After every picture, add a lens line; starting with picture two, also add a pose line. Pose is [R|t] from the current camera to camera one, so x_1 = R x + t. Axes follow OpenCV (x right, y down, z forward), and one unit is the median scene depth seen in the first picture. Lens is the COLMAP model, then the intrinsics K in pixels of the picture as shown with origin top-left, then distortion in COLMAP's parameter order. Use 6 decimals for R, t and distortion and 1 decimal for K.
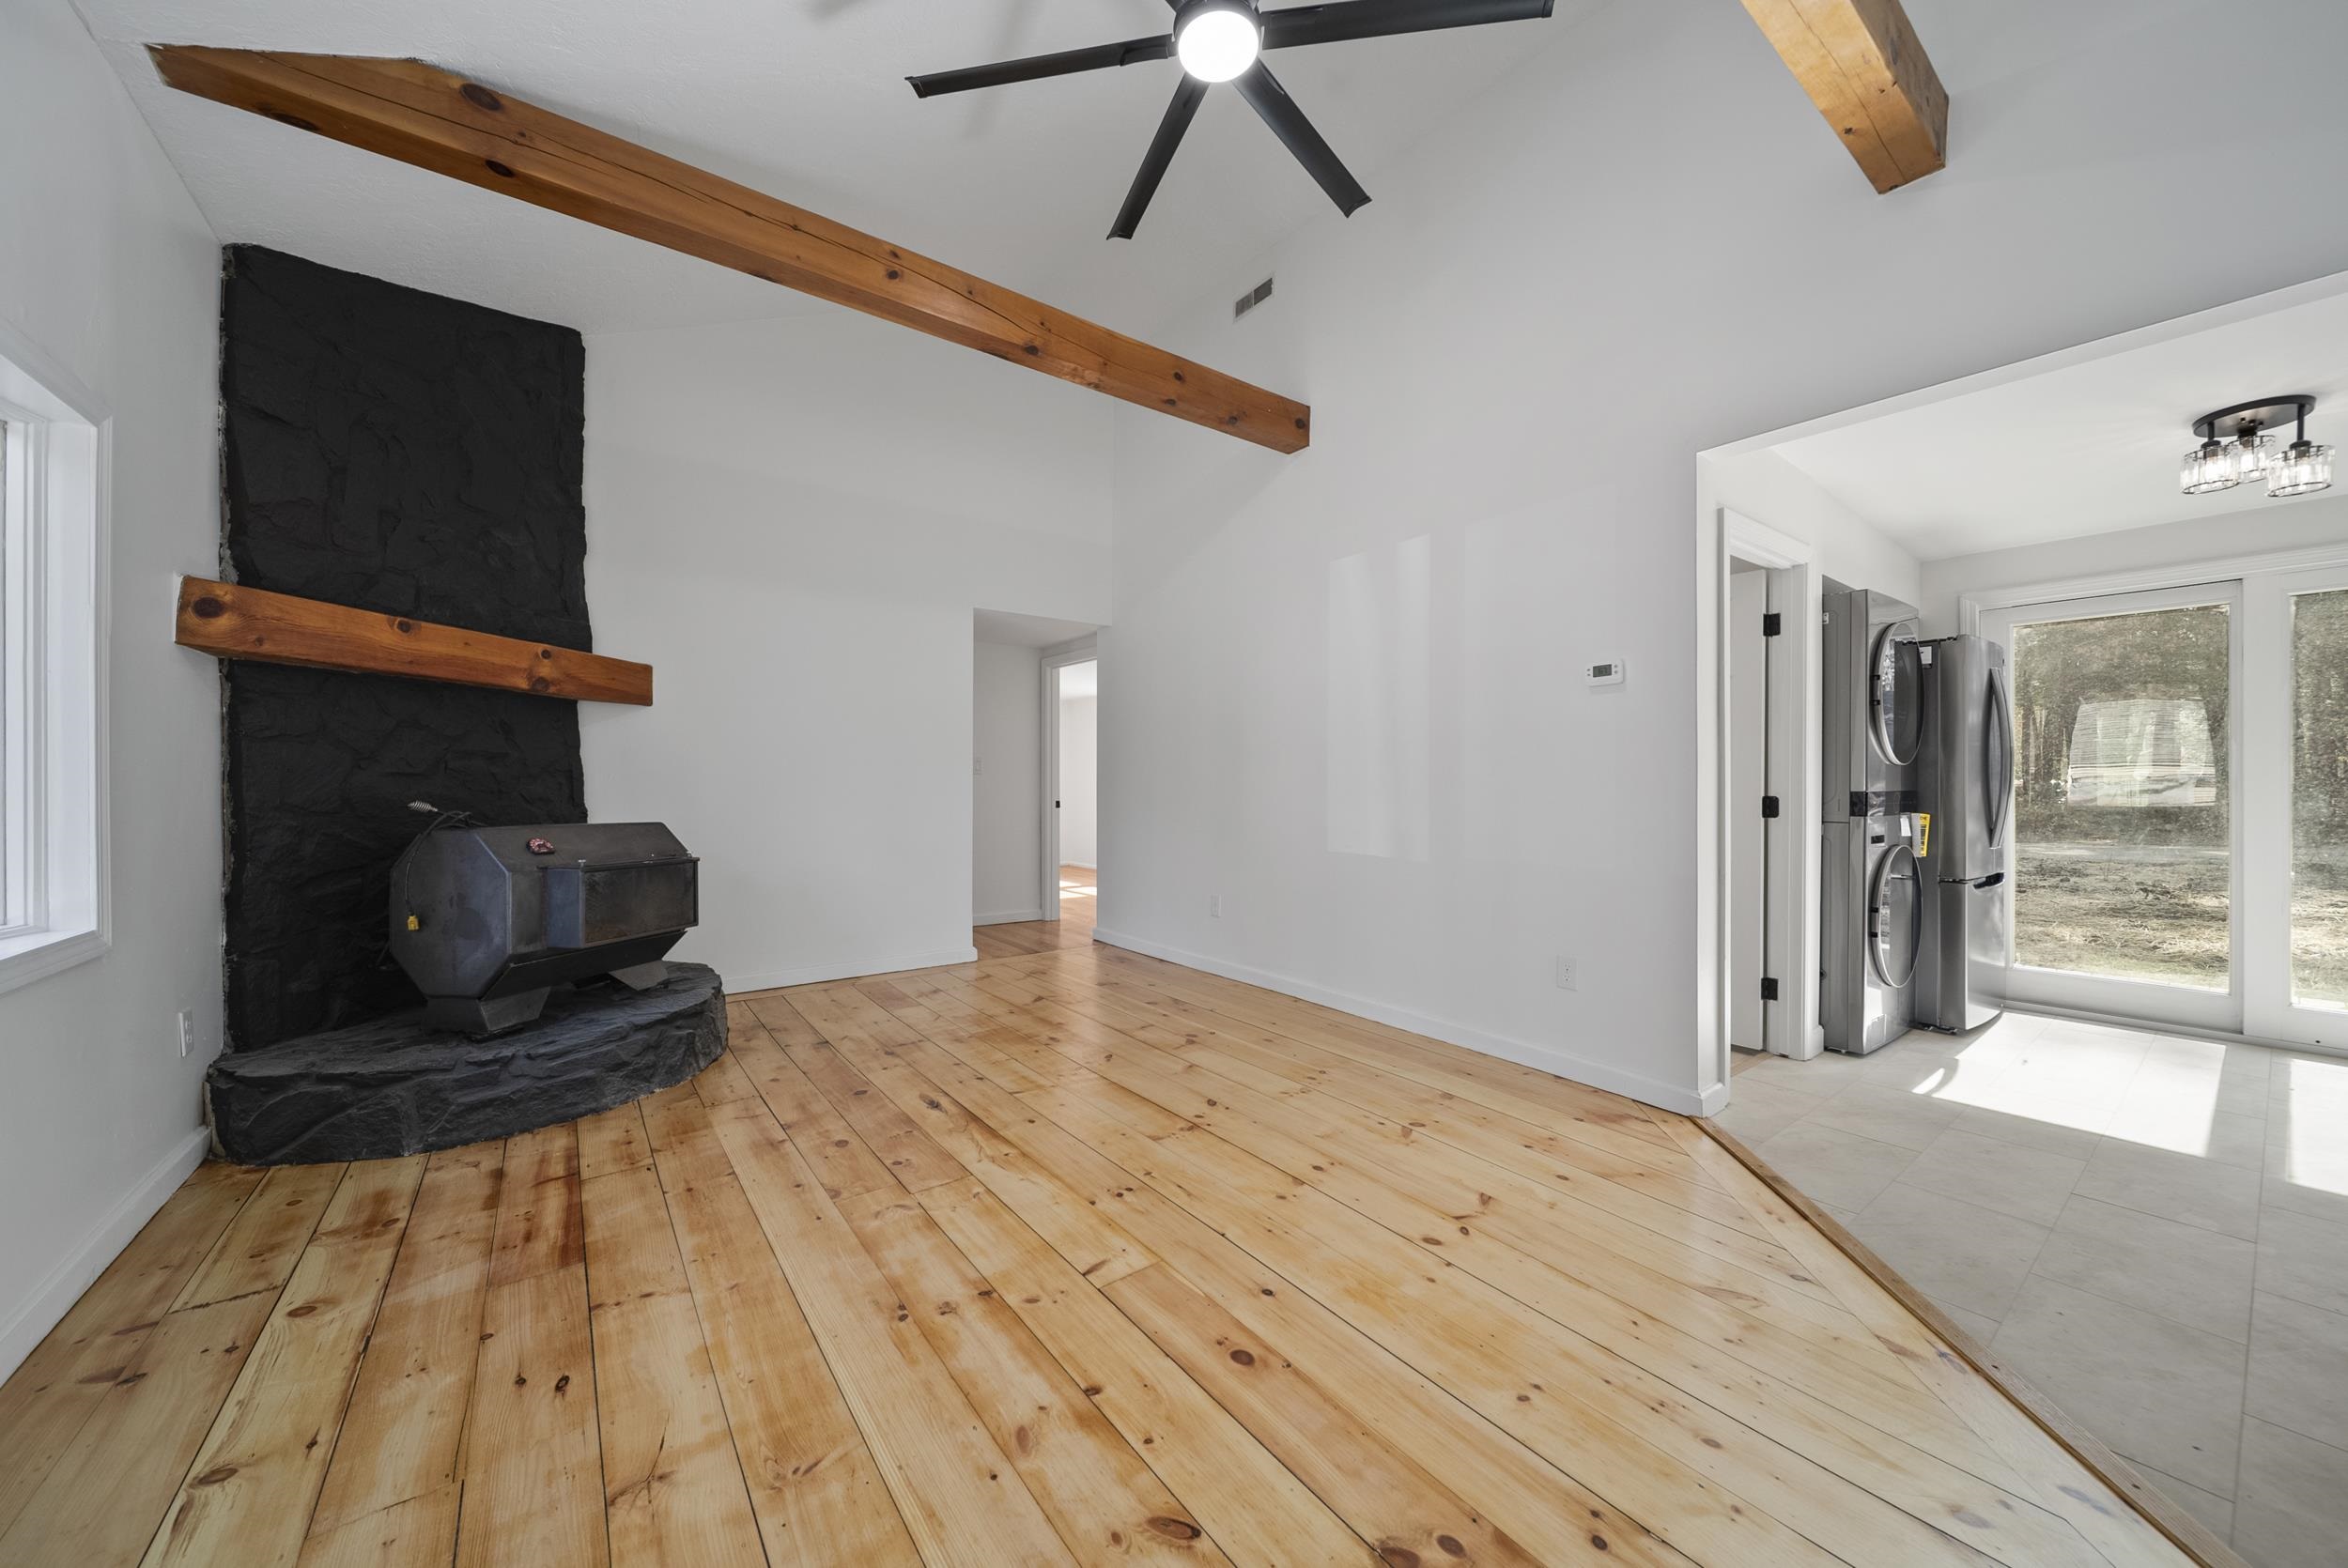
lens RADIAL K [[826.2, 0, 1174.0], [0, 826.2, 784.0], [0, 0, 1]] dist [0.002267, -0.002106]
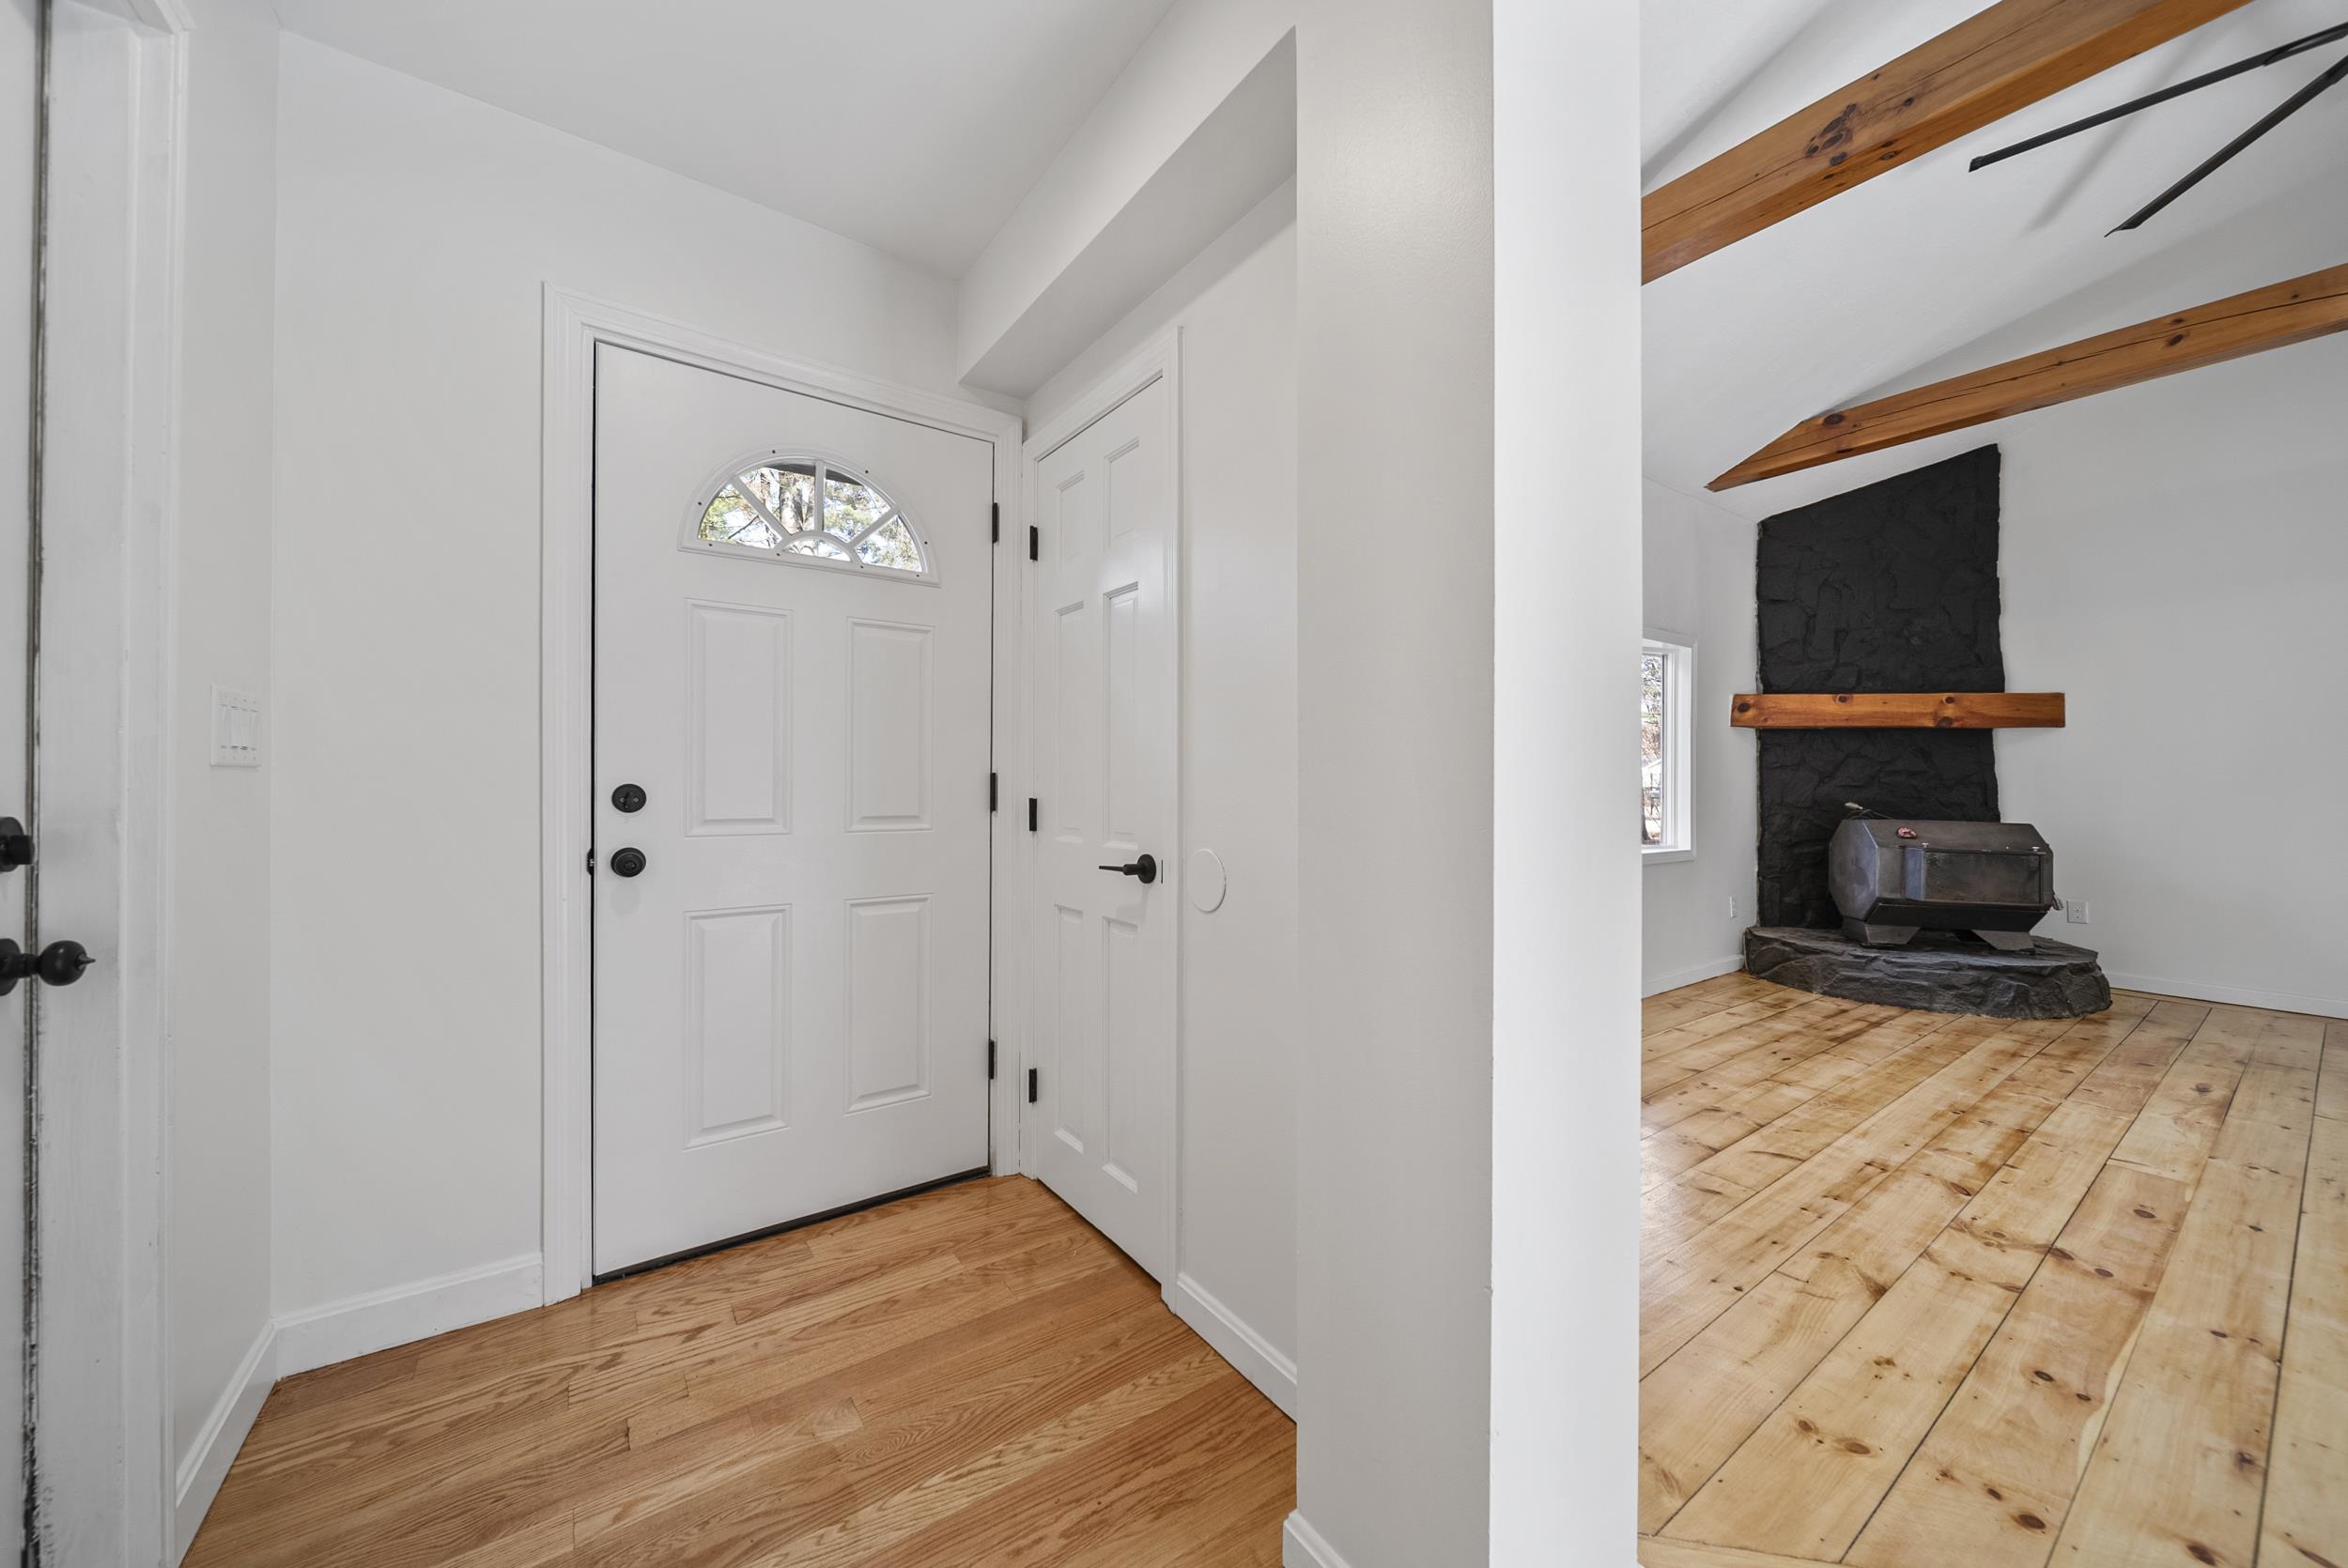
lens RADIAL K [[826.2, 0, 1174.0], [0, 826.2, 784.0], [0, 0, 1]] dist [0.002267, -0.002106]
pose [[-0.038113, -0.001866, -0.999272, 0.907658], [-0.006602, 0.999977, -0.001616, -0.005329], [0.999252, 0.006536, -0.038125, -0.338622]]
